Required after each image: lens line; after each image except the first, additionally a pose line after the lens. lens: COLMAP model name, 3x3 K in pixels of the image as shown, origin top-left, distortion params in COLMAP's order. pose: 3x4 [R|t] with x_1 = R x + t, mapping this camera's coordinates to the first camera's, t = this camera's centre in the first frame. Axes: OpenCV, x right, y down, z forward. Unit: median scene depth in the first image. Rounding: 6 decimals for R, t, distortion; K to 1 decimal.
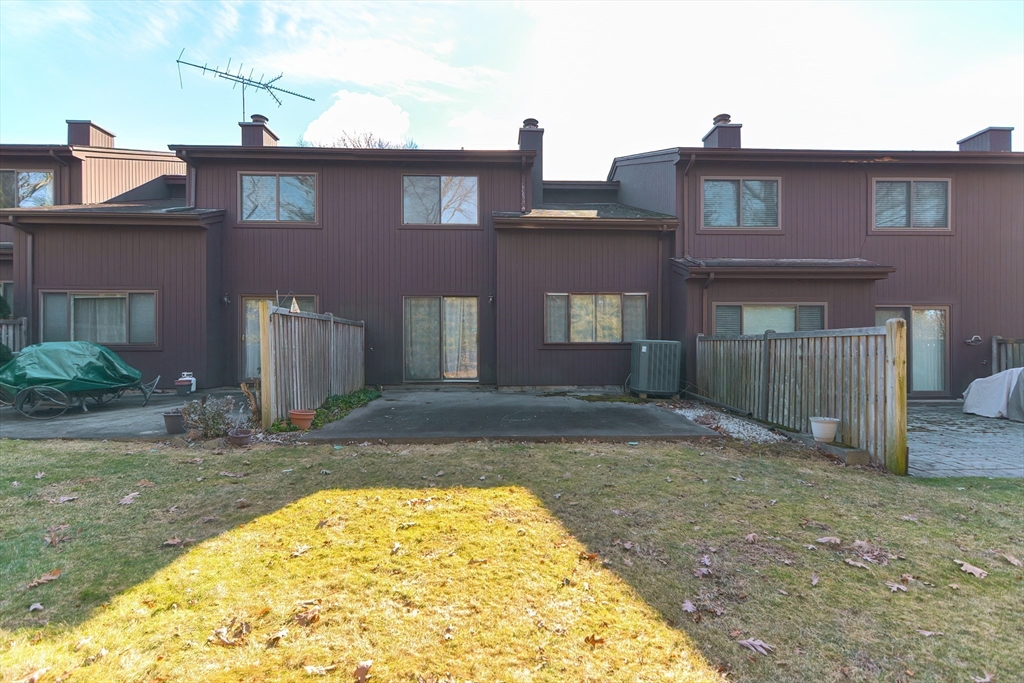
lens RADIAL K [[489.7, 0, 516.1], [0, 489.7, 342.8], [0, 0, 1]] dist [0.015794, -0.007003]
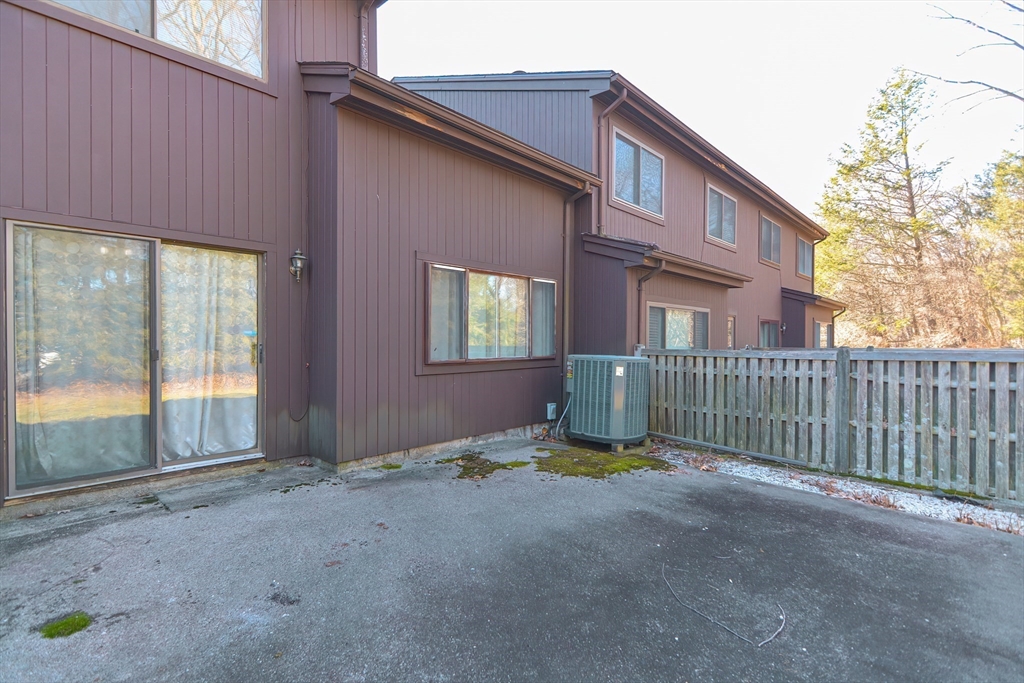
lens RADIAL K [[489.7, 0, 514.4], [0, 489.7, 342.2], [0, 0, 1]] dist [0.015794, -0.007003]
pose [[0.706849, -0.000183, 0.707365, -0.241193], [-0.006407, 0.999957, 0.006661, -0.024269], [-0.707336, -0.009241, 0.706817, 0.591486]]
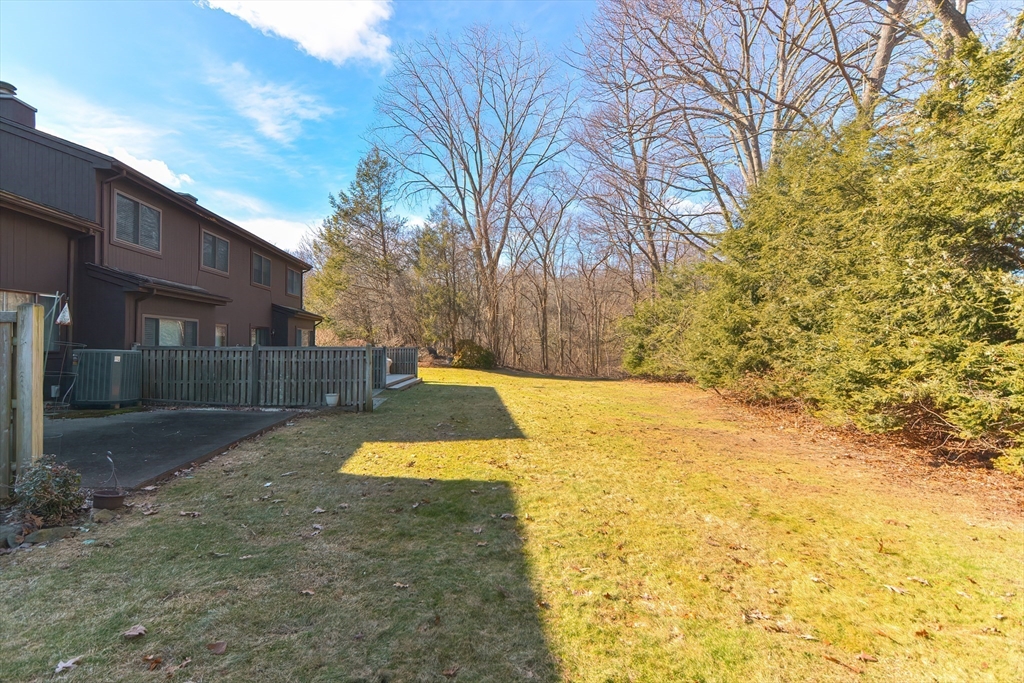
lens RADIAL K [[489.7, 0, 512.4], [0, 489.7, 345.7], [0, 0, 1]] dist [0.015794, -0.007003]
pose [[-0.081466, -0.000568, 0.996676, -0.720466], [-0.016299, 0.999867, -0.000762, -0.023616], [-0.996543, -0.016307, -0.081464, 0.254339]]
